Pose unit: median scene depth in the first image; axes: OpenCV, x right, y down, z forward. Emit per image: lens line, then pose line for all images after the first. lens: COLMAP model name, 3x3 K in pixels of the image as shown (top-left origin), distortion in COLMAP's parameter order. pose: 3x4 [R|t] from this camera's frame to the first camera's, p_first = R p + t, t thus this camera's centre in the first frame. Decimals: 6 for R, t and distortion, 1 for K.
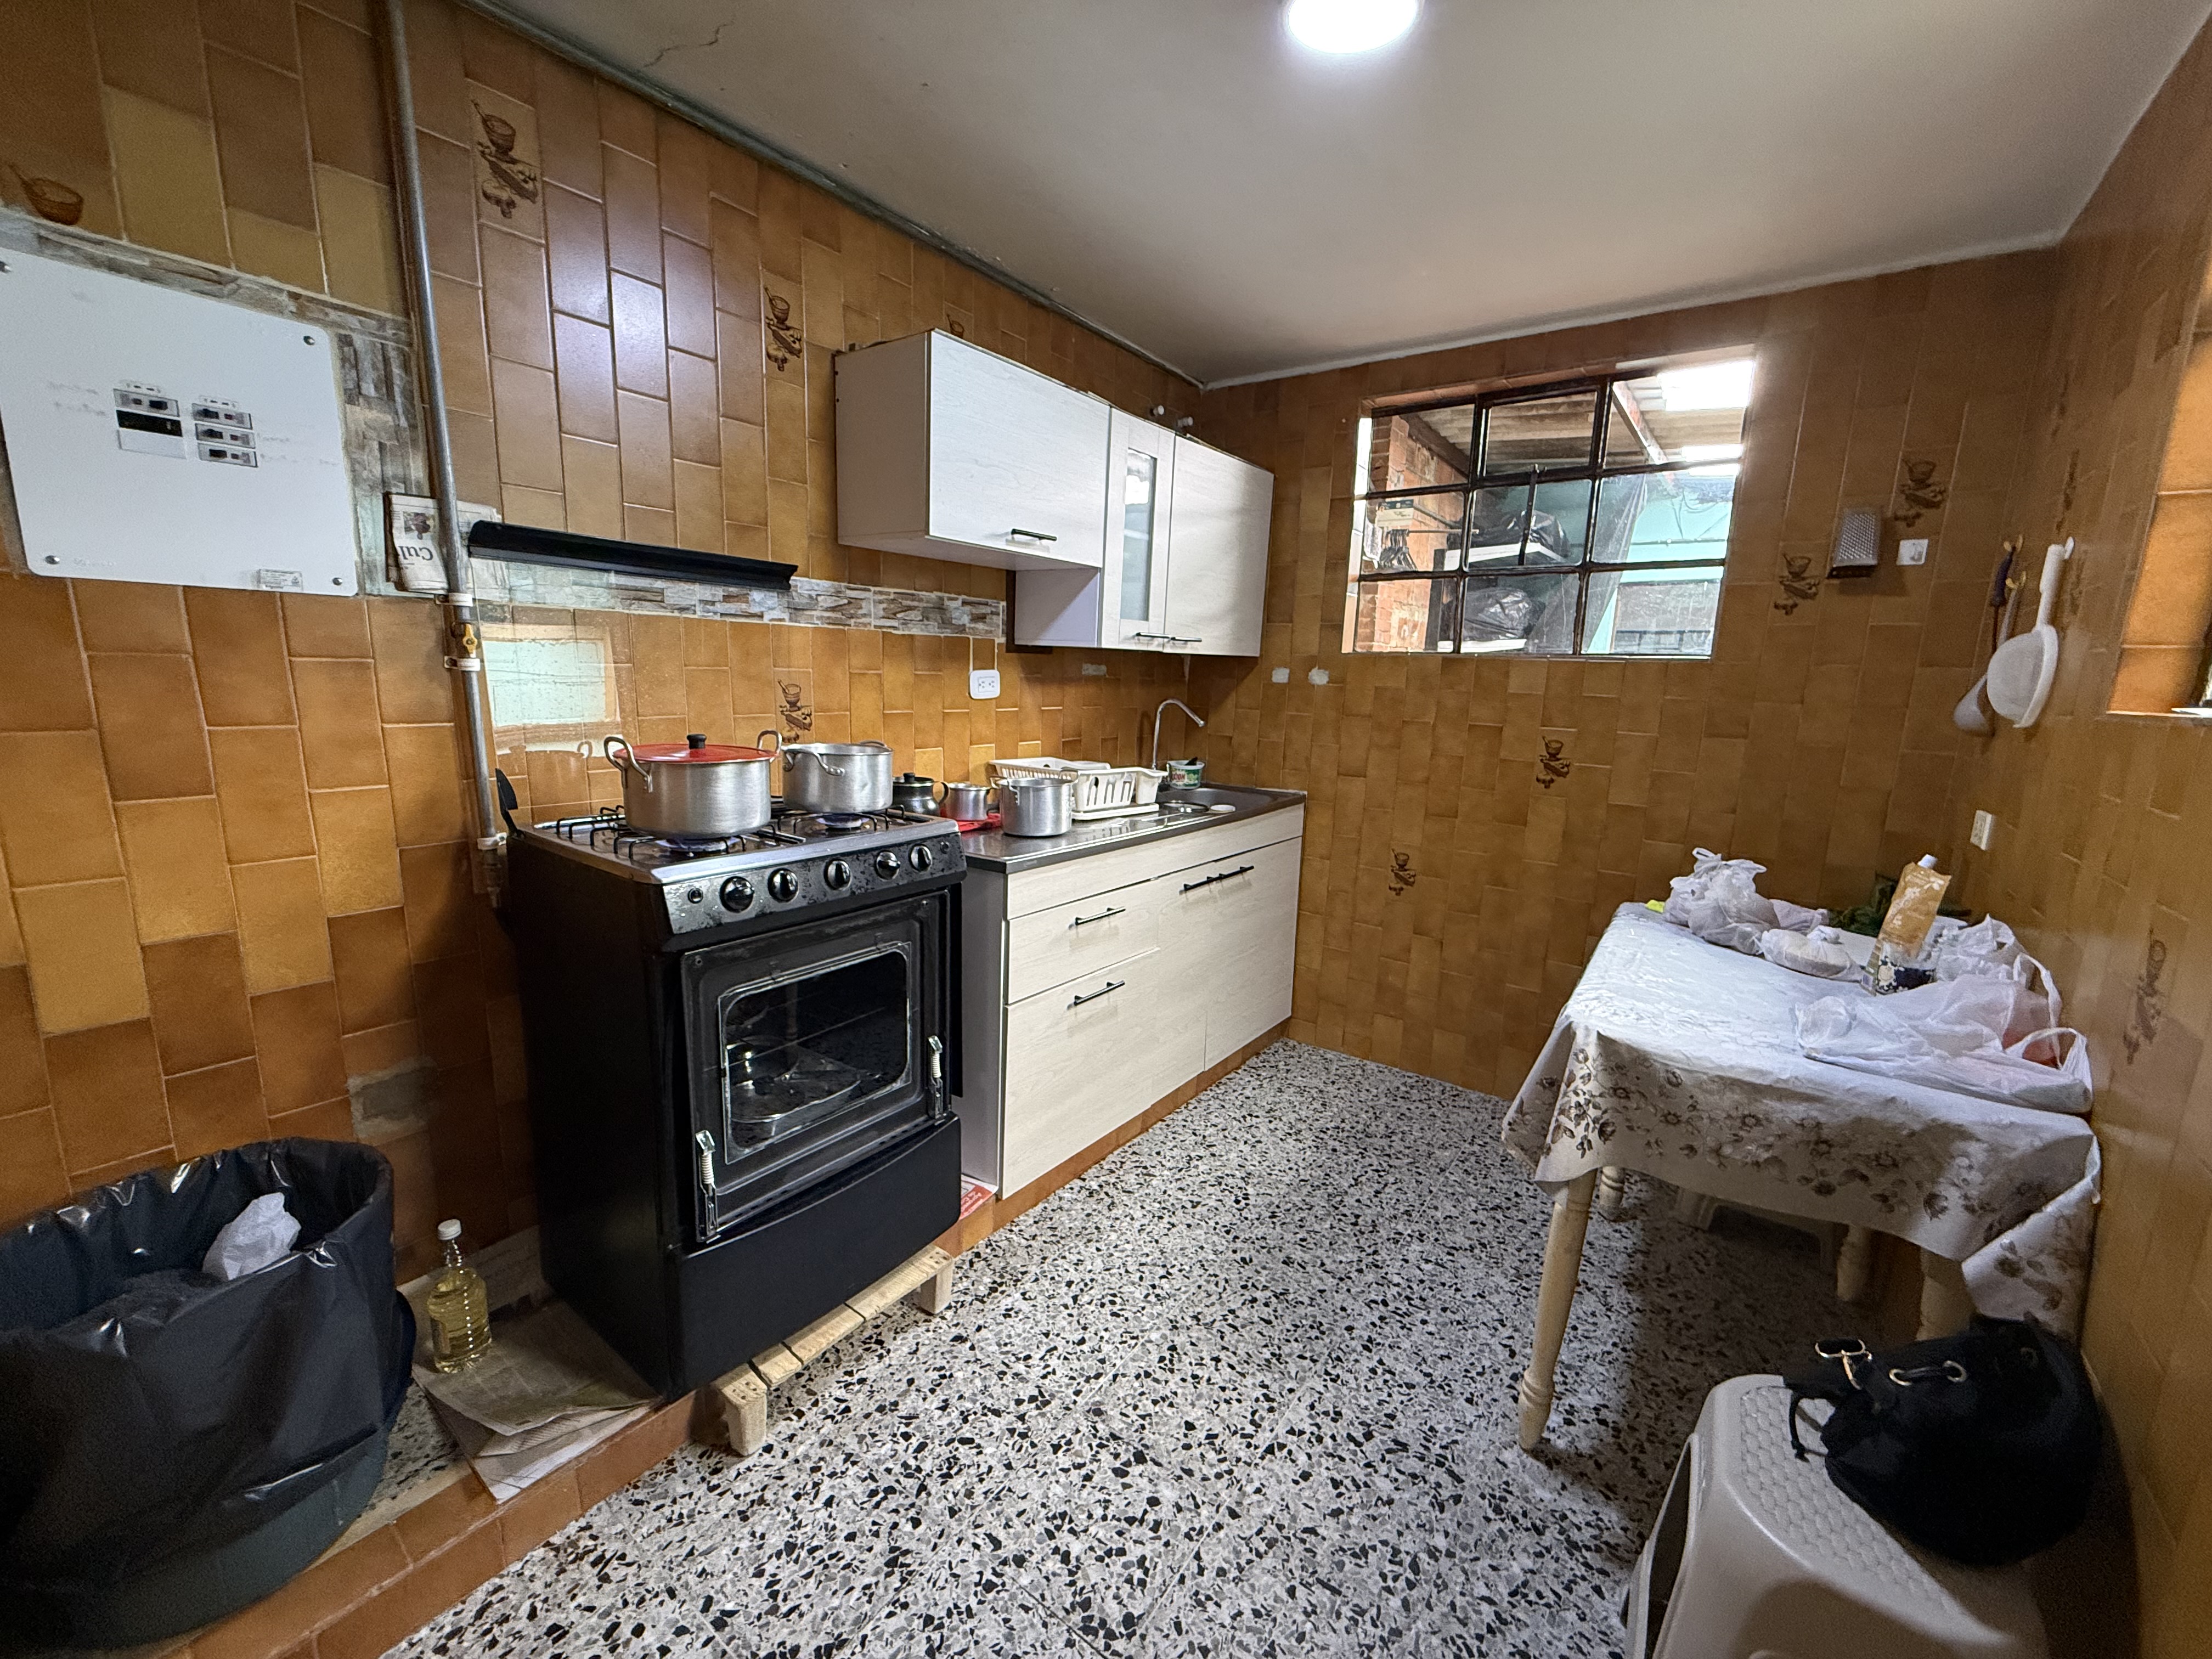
lens RADIAL K [[878.9, 0, 1112.1], [0, 878.9, 843.1], [0, 0, 1]] dist [-0.001420, 0.000053]
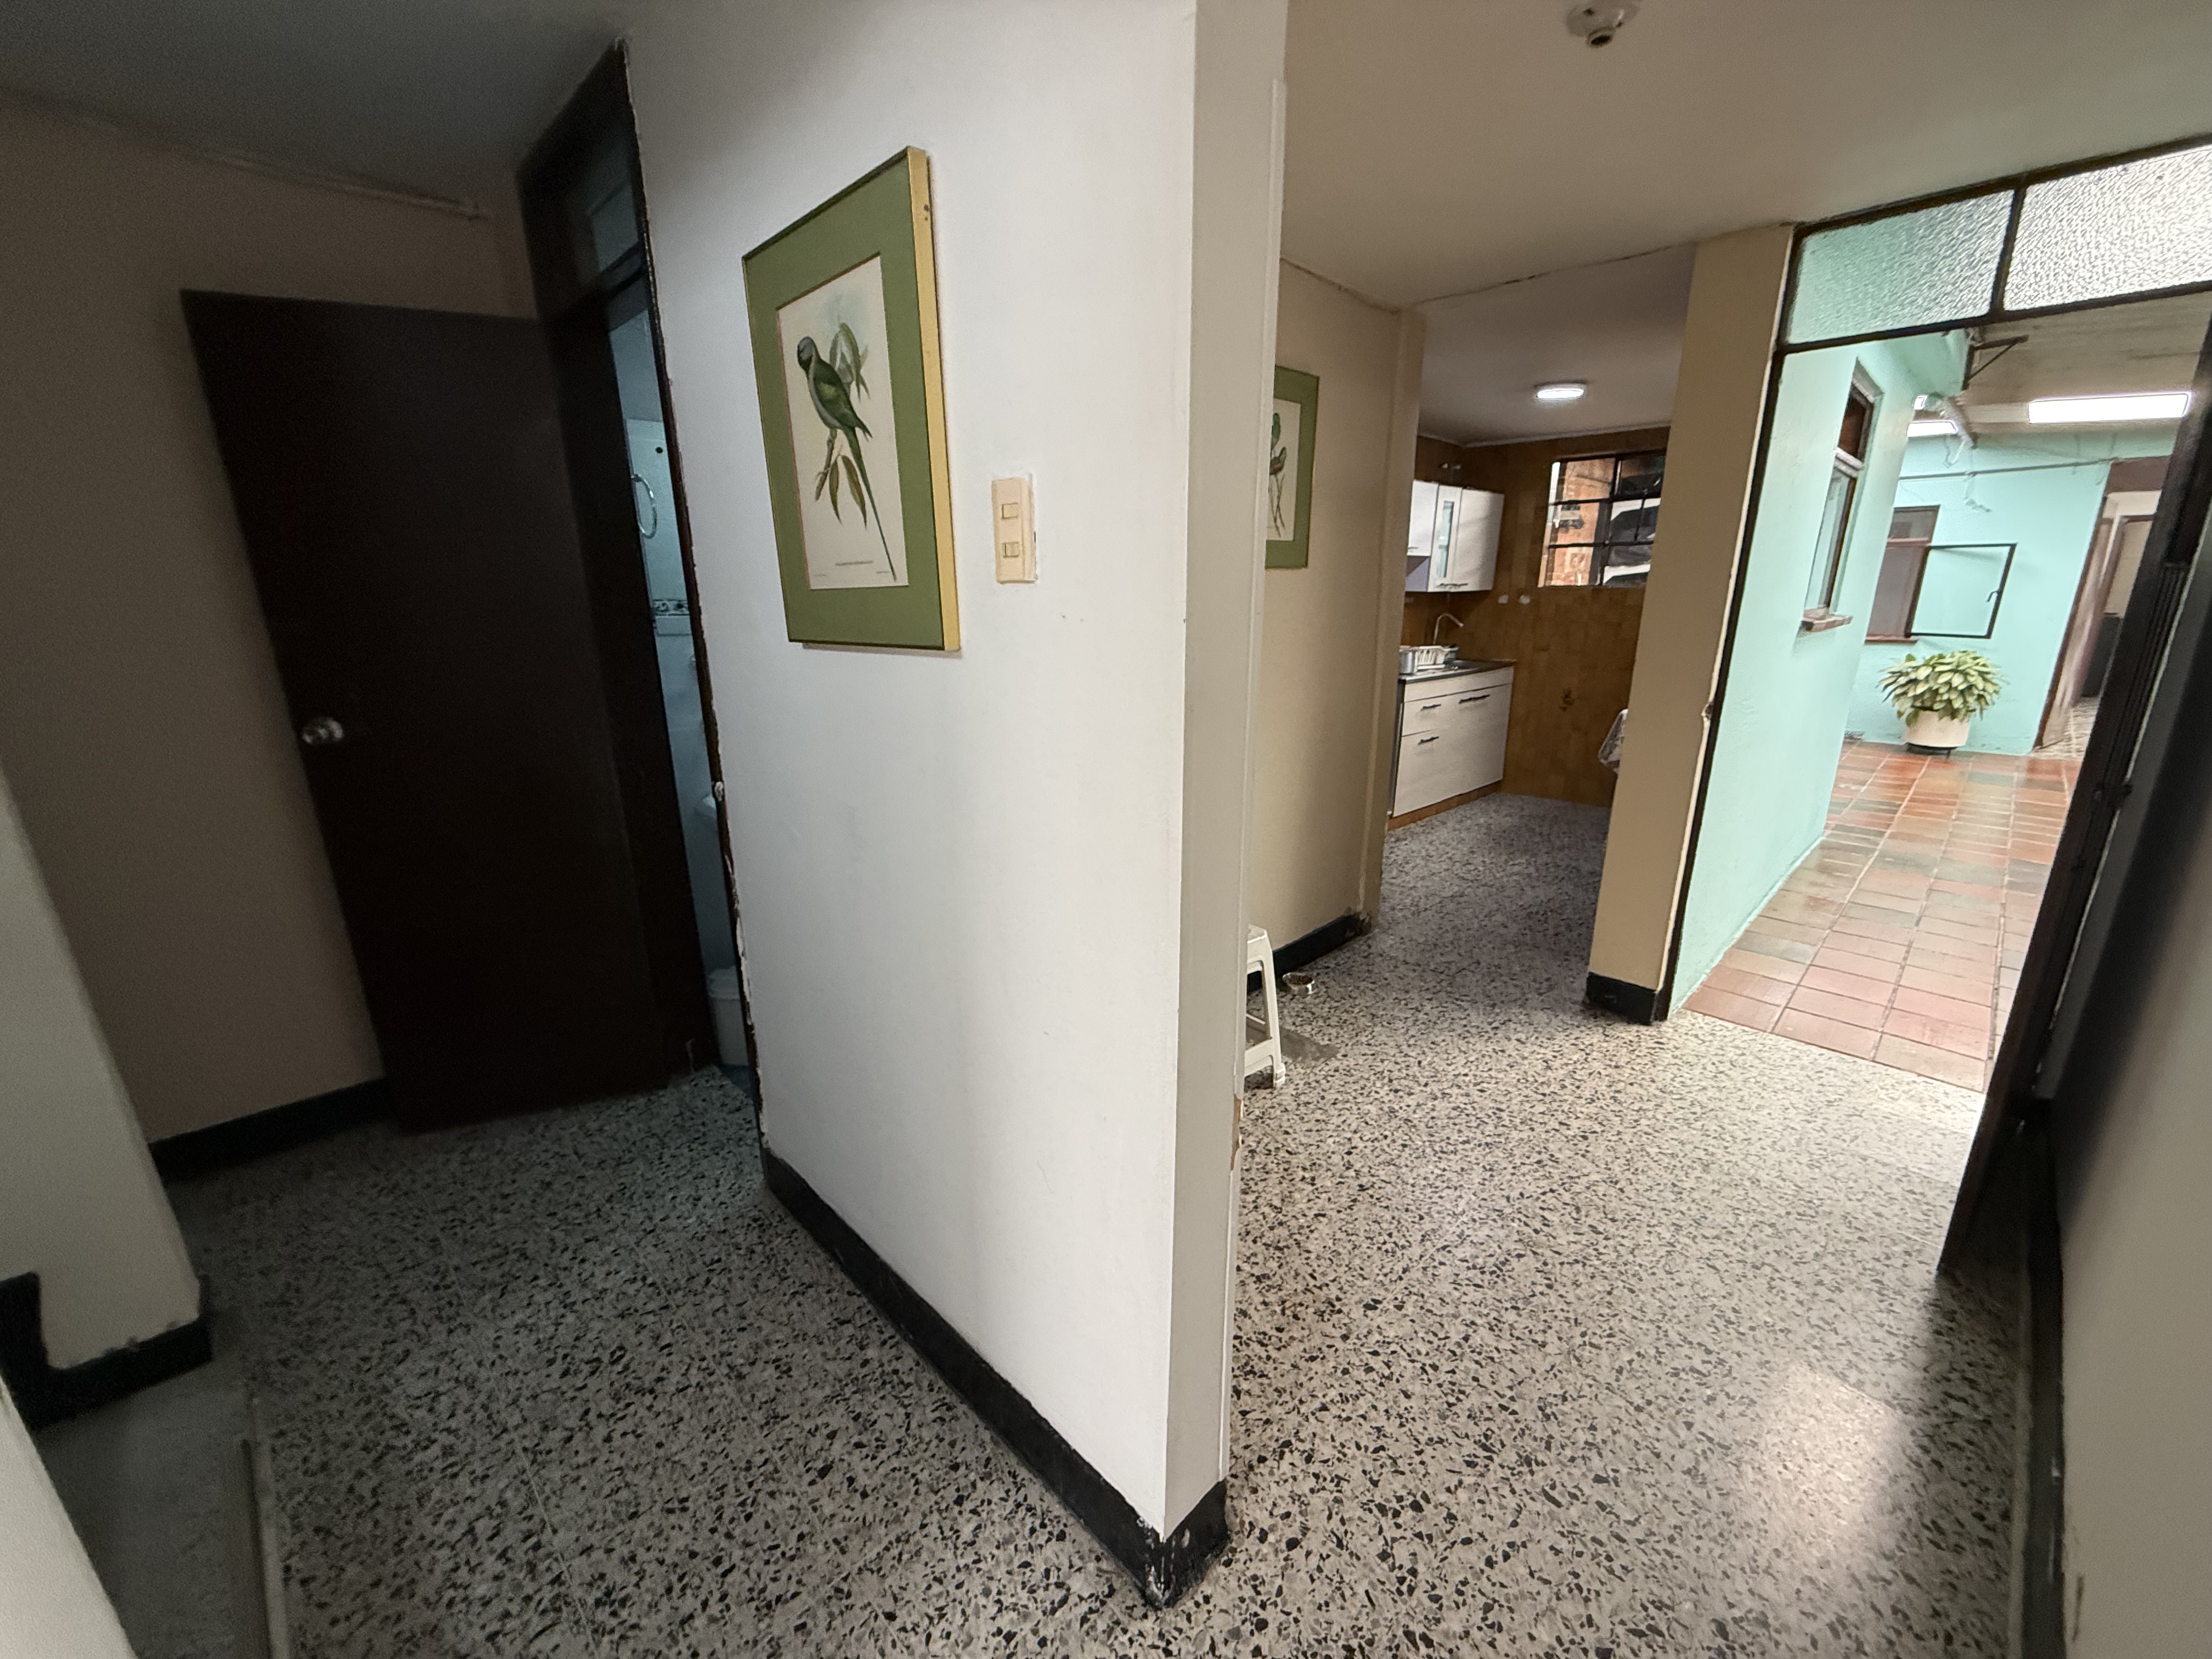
lens RADIAL K [[878.9, 0, 1102.3], [0, 878.9, 833.4], [0, 0, 1]] dist [-0.001420, 0.000053]
pose [[0.985848, 0.009796, -0.167356, -0.359302], [0.004550, 0.996360, 0.085128, 0.157604], [0.167580, -0.084684, 0.982215, -1.118347]]
